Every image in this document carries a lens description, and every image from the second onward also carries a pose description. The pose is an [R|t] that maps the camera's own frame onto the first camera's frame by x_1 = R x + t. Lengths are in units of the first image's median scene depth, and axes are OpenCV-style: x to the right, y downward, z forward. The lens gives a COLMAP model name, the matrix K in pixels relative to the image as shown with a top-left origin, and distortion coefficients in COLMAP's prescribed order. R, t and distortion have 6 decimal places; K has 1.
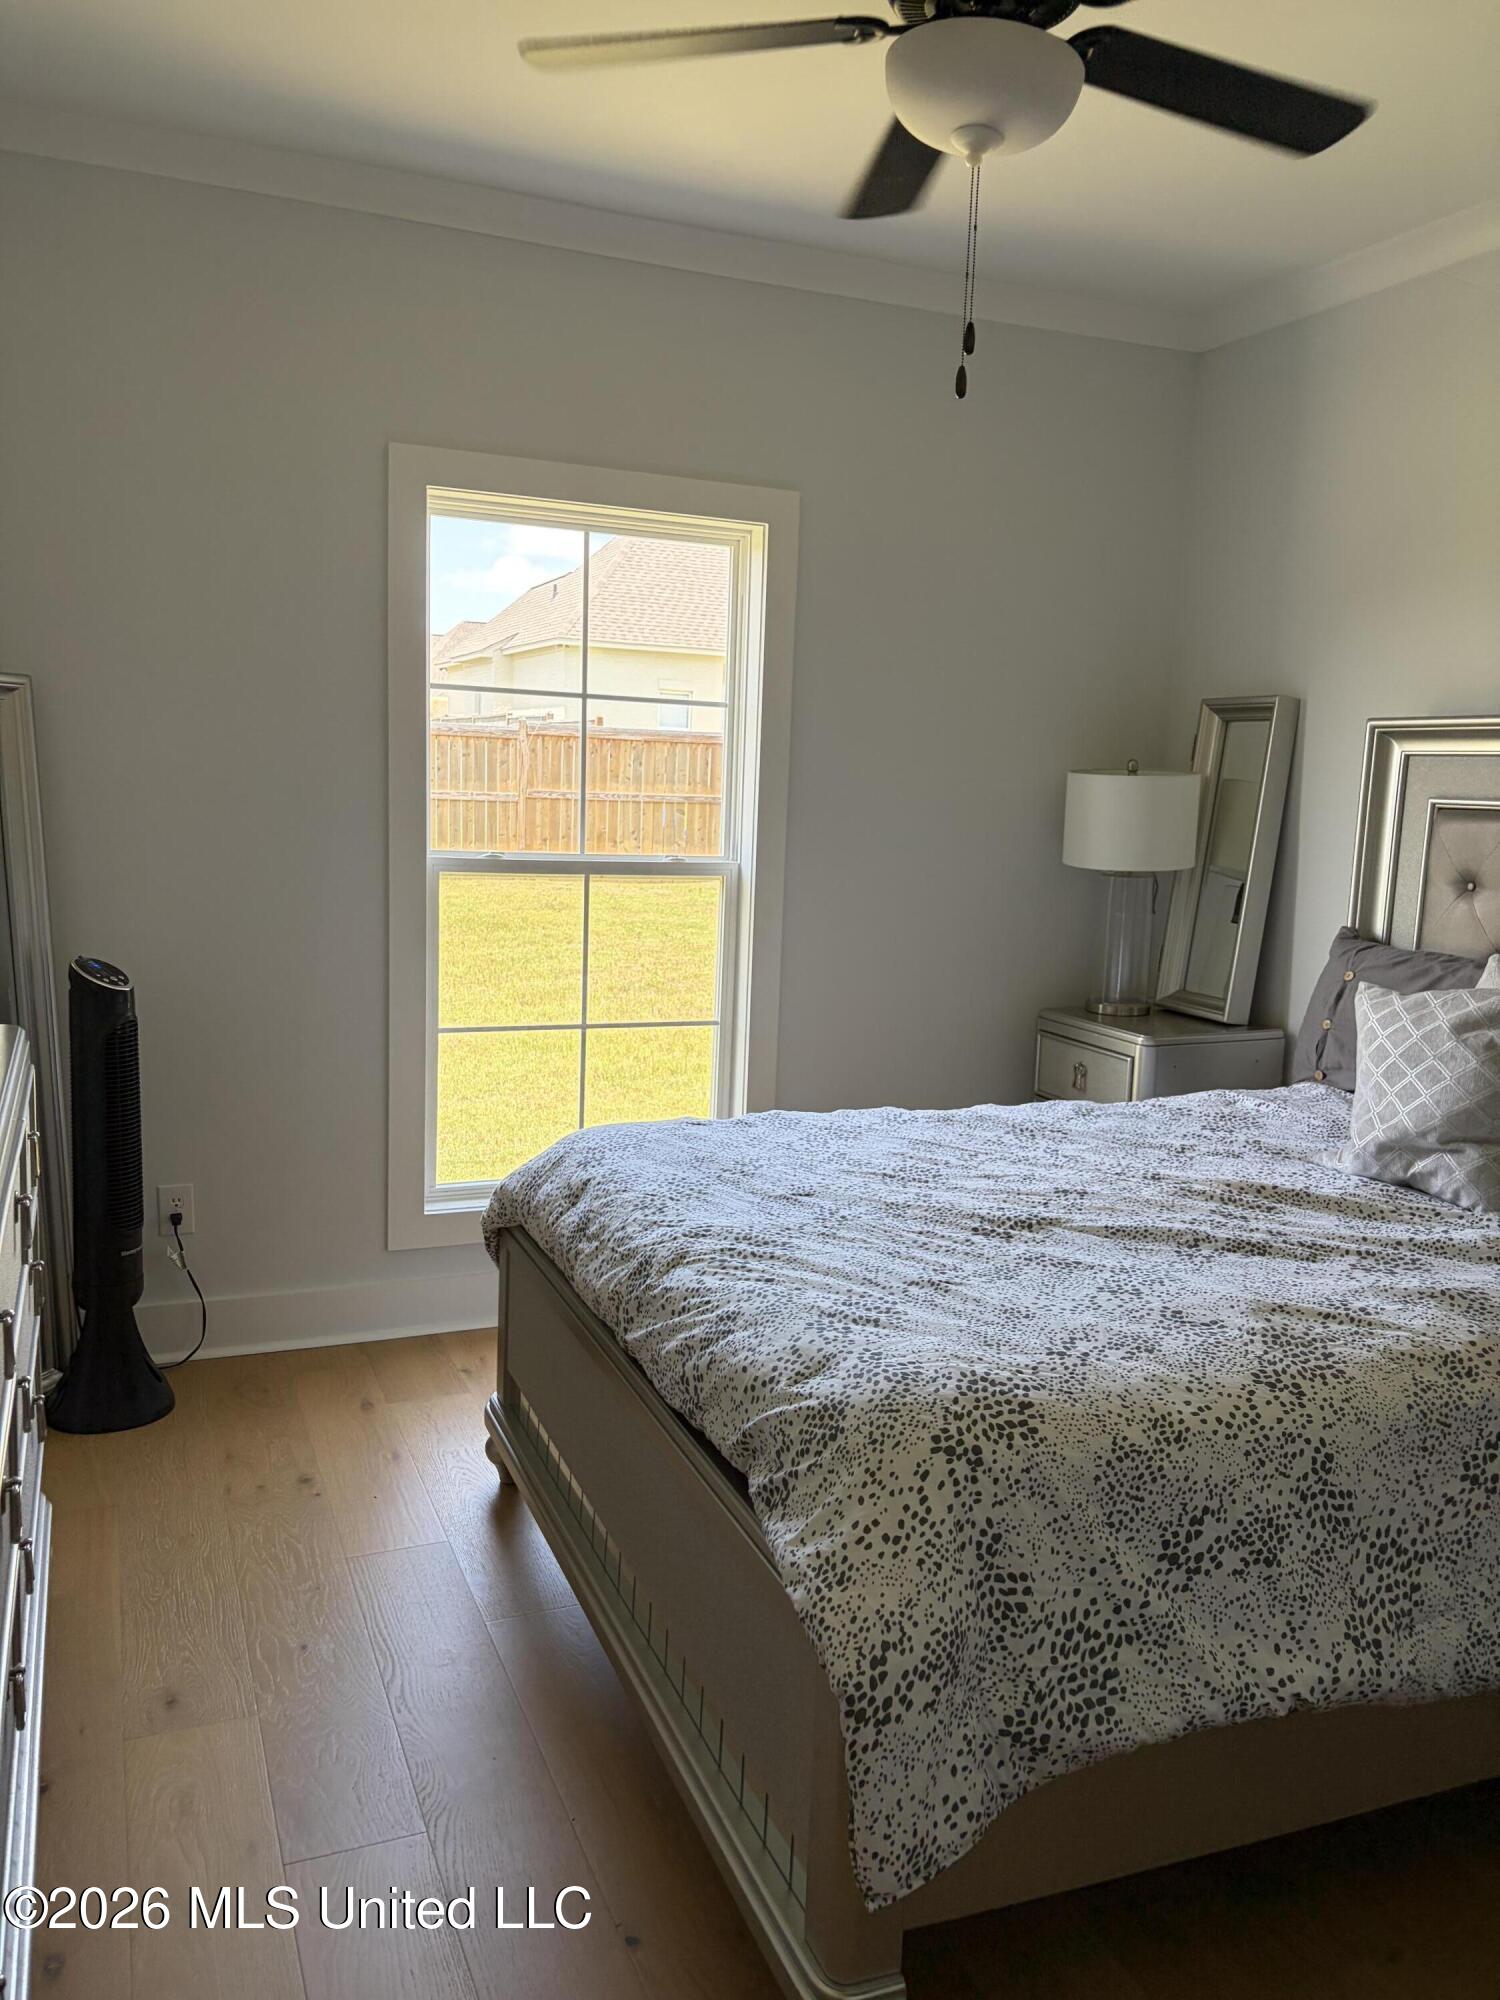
lens RADIAL K [[1504.1, 0, 750.0], [0, 1504.1, 1000.0], [0, 0, 1]] dist [0.010219, -0.044125]
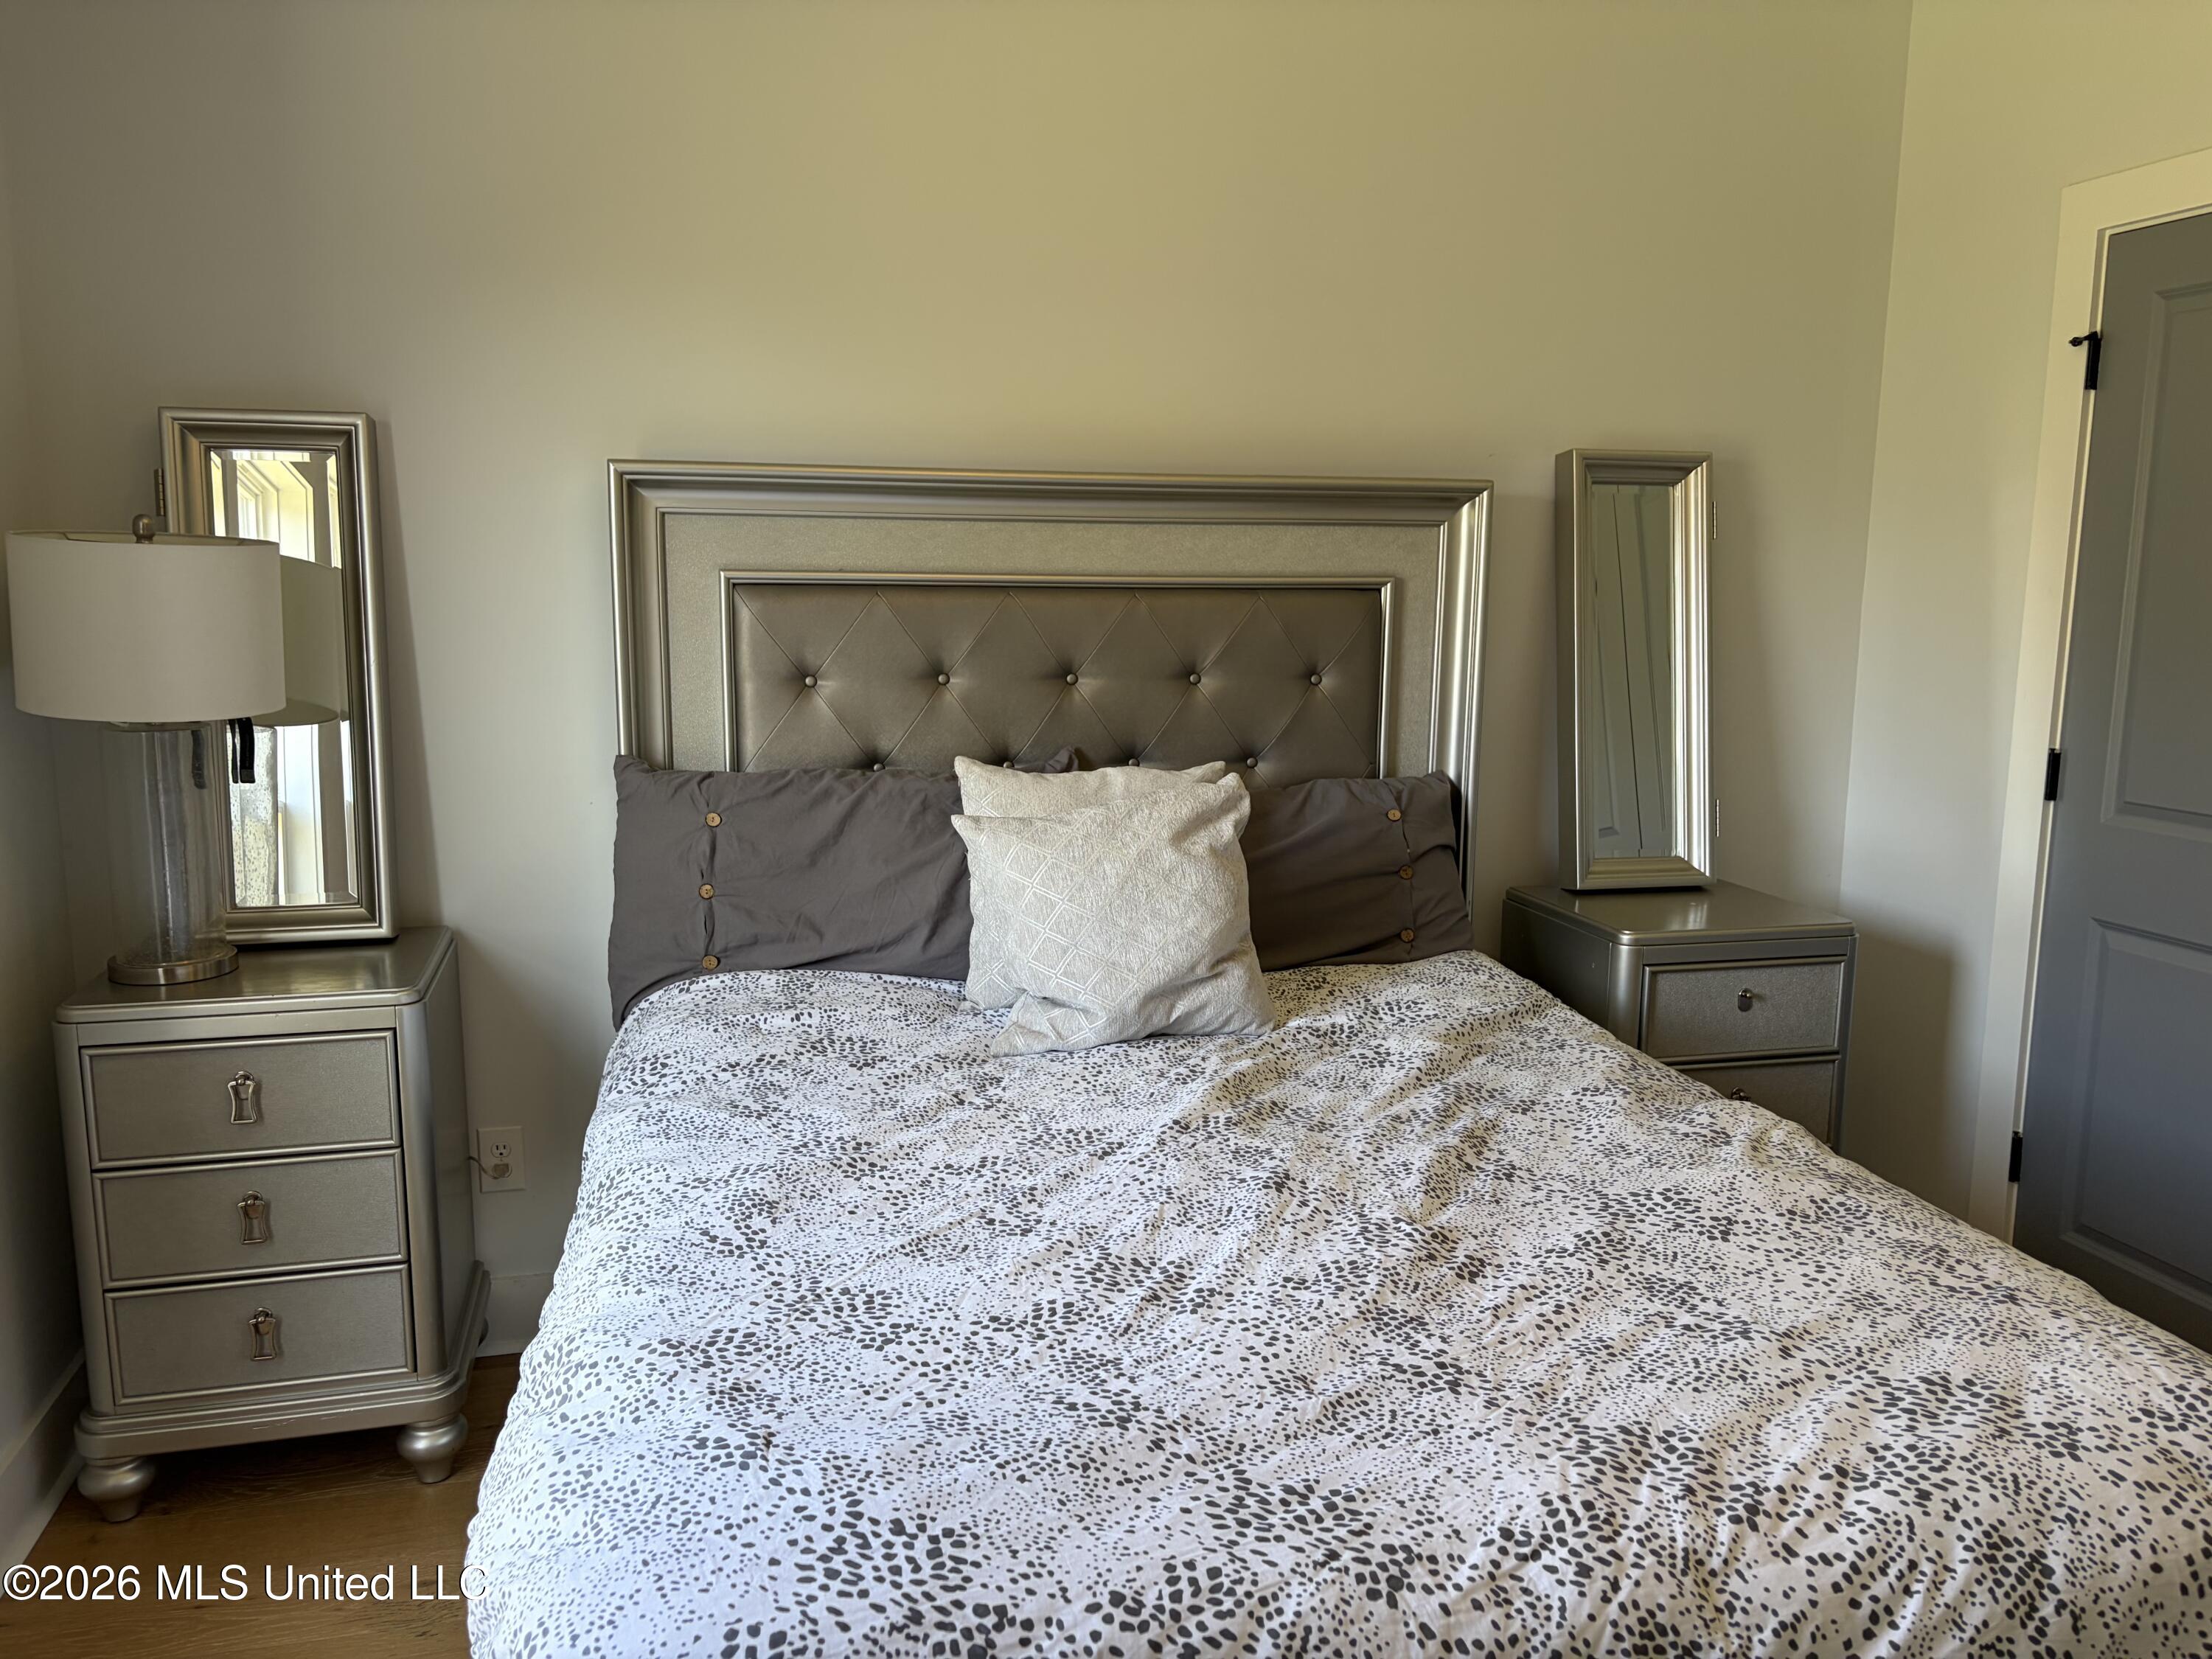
lens RADIAL K [[1663.6, 0, 1106.0], [0, 1663.6, 829.5], [0, 0, 1]] dist [0.010219, -0.044125]
pose [[0.147606, -0.194454, 0.969742, -0.359178], [0.143561, 0.974311, 0.173518, -0.123485], [-0.978572, 0.113605, 0.171730, 0.671048]]
